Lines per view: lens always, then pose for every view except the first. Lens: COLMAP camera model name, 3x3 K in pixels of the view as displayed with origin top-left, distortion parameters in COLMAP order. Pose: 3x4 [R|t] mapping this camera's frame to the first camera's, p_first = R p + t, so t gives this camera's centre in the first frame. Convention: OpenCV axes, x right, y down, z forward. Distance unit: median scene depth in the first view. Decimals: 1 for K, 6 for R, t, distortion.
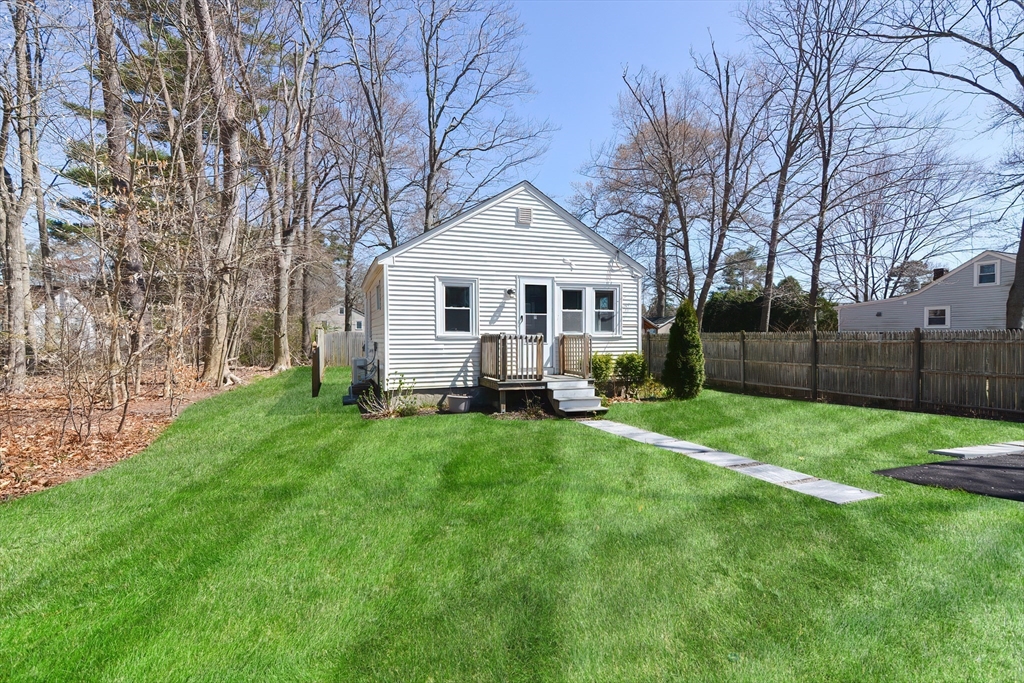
lens RADIAL K [[496.6, 0, 519.1], [0, 496.6, 340.3], [0, 0, 1]] dist [0.004558, -0.005737]
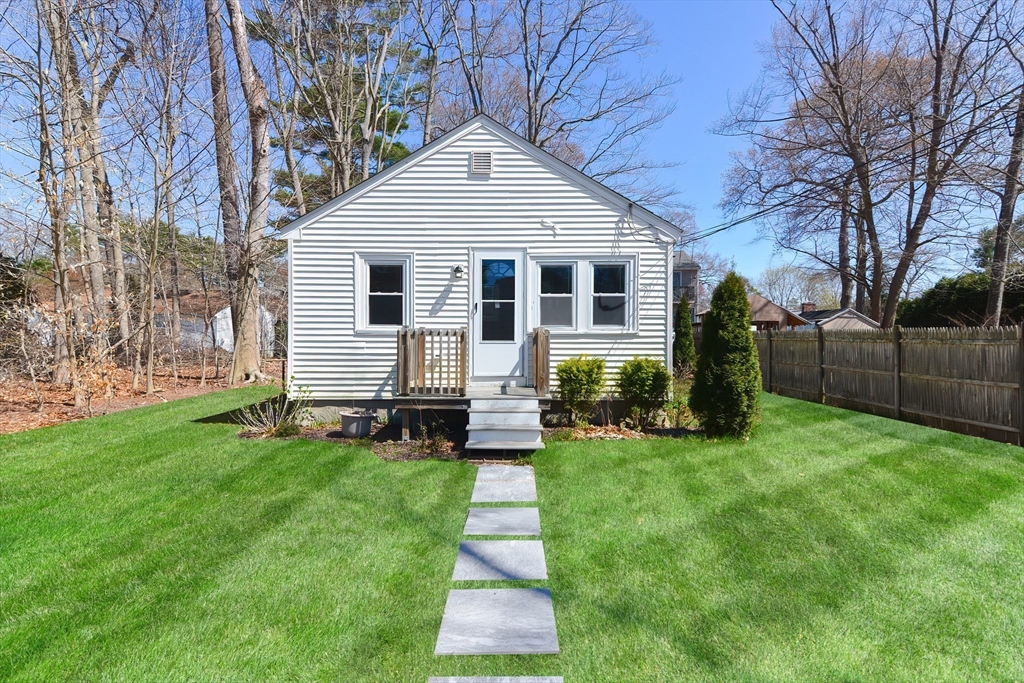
lens RADIAL K [[496.6, 0, 520.9], [0, 496.6, 344.4], [0, 0, 1]] dist [0.004558, -0.005737]
pose [[0.936074, 0.012123, -0.351595, 0.317487], [-0.008208, 0.999887, 0.012623, 0.000560], [0.351709, -0.008931, 0.936067, 0.348327]]
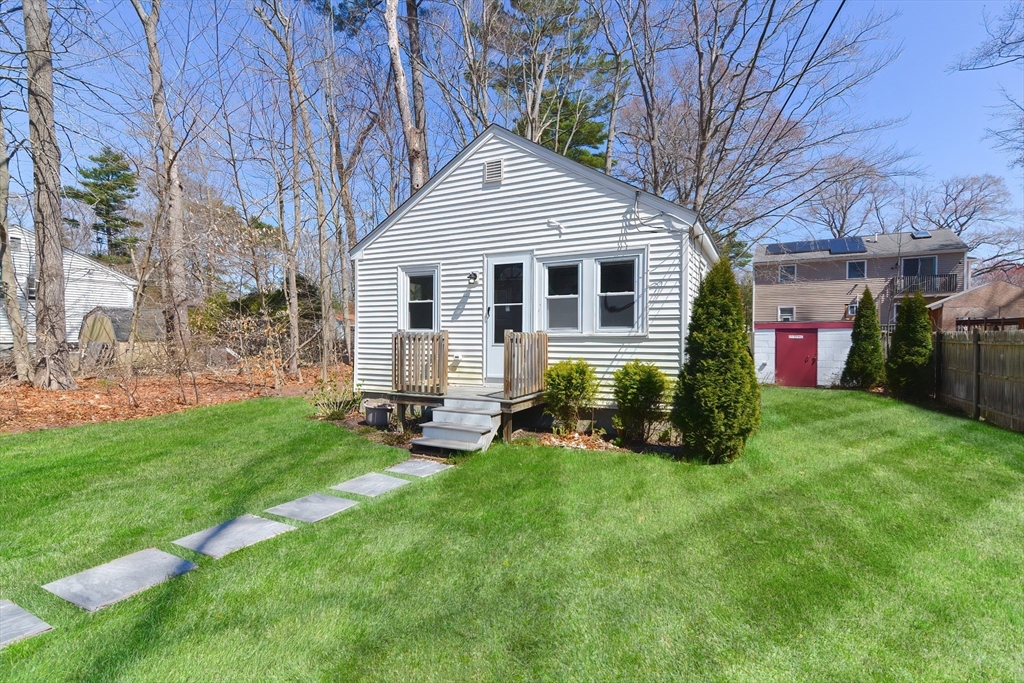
lens RADIAL K [[496.6, 0, 525.4], [0, 496.6, 342.2], [0, 0, 1]] dist [0.004558, -0.005737]
pose [[0.676856, 0.008916, -0.736061, 0.587195], [-0.009555, 0.999949, 0.003326, -0.000188], [0.736053, 0.004782, 0.676907, 0.533866]]
